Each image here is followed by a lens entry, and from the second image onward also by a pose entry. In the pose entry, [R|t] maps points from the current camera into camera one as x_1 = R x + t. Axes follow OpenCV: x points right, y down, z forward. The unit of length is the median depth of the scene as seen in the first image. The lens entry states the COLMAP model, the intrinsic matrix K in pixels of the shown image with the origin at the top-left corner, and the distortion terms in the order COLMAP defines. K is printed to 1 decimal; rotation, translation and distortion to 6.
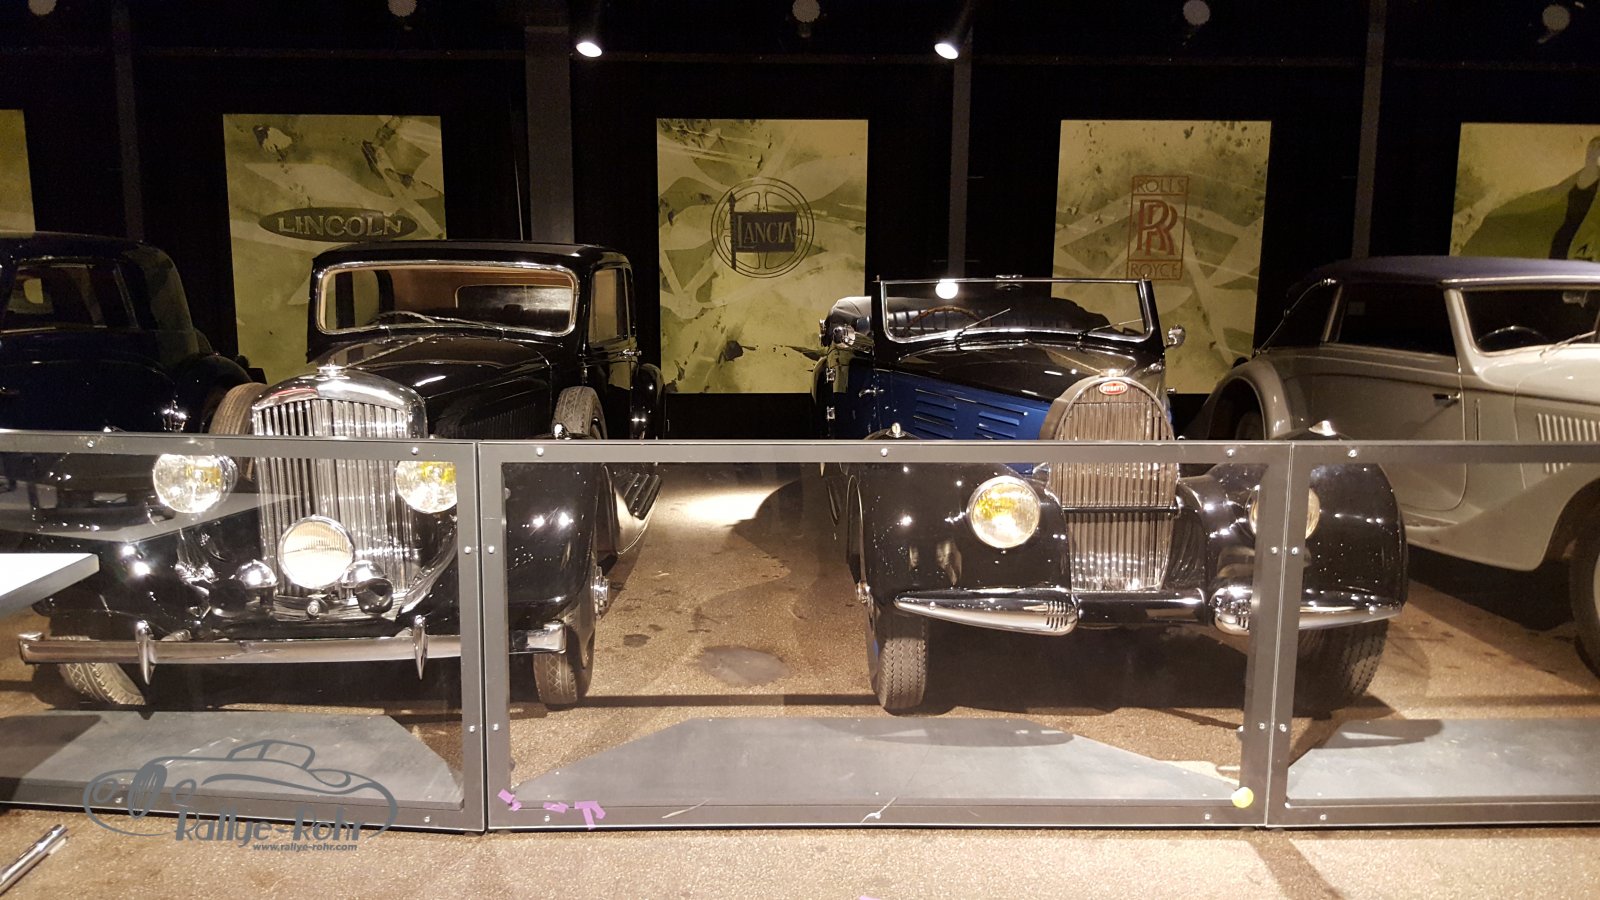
lens RADIAL K [[1204.1, 0, 766.8], [0, 1204.1, 480.5], [0, 0, 1]] dist [0.086717, -0.130613]
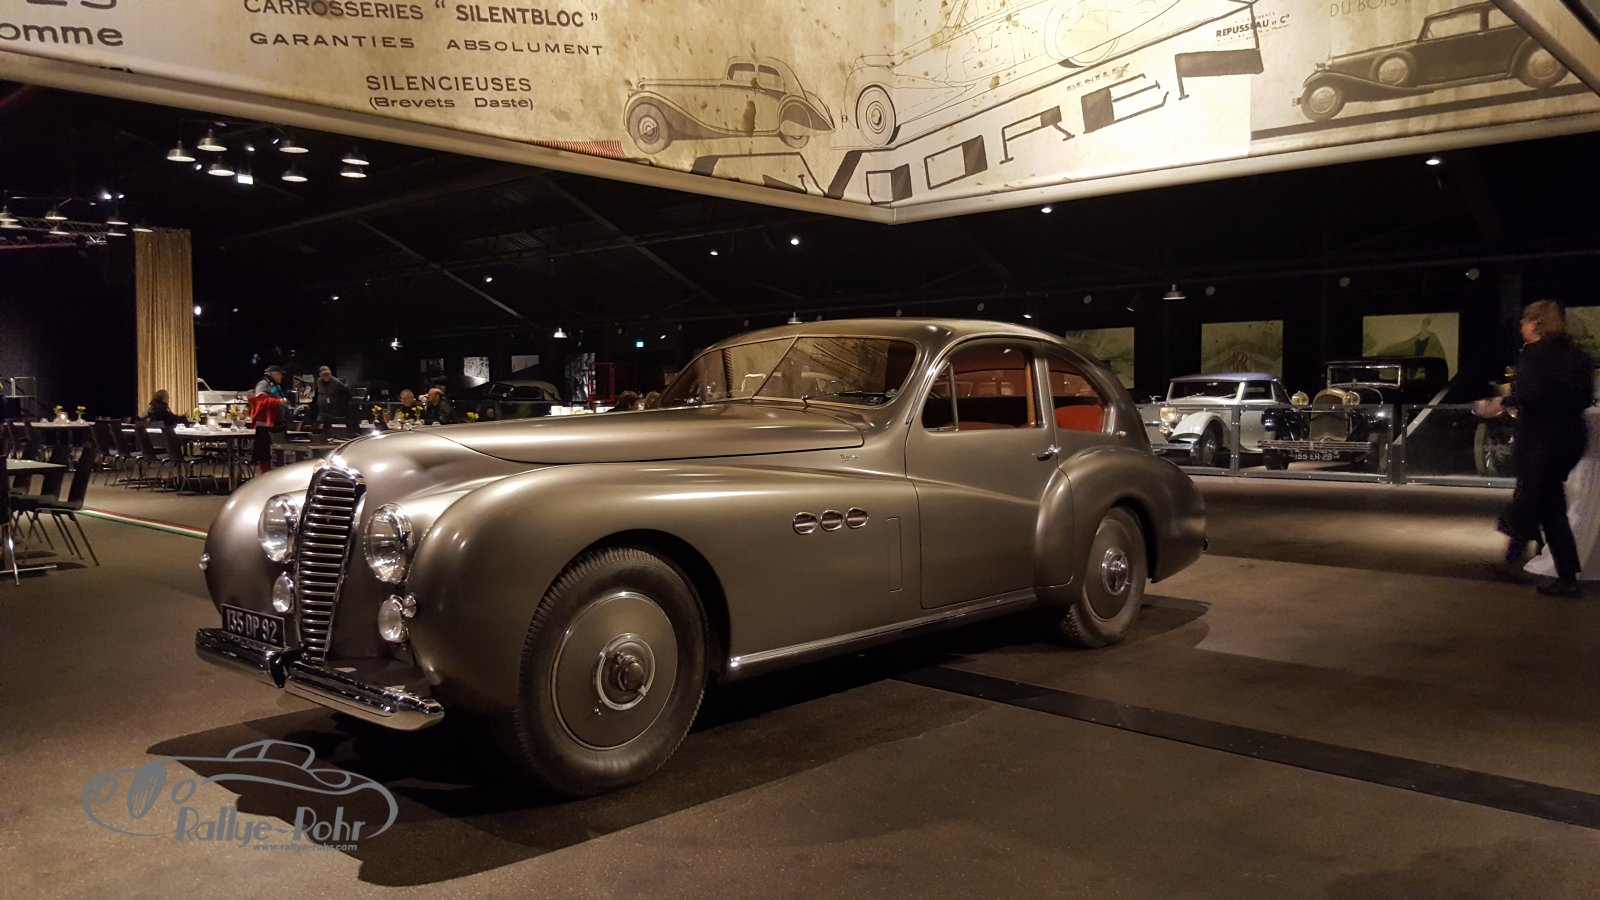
lens RADIAL K [[1204.1, 0, 745.3], [0, 1204.1, 459.5], [0, 0, 1]] dist [0.086717, -0.130613]
pose [[0.687021, 0.032948, -0.725890, 1.505995], [-0.117940, 0.990781, -0.066653, 0.300148], [0.717003, 0.131403, 0.684573, -1.528968]]
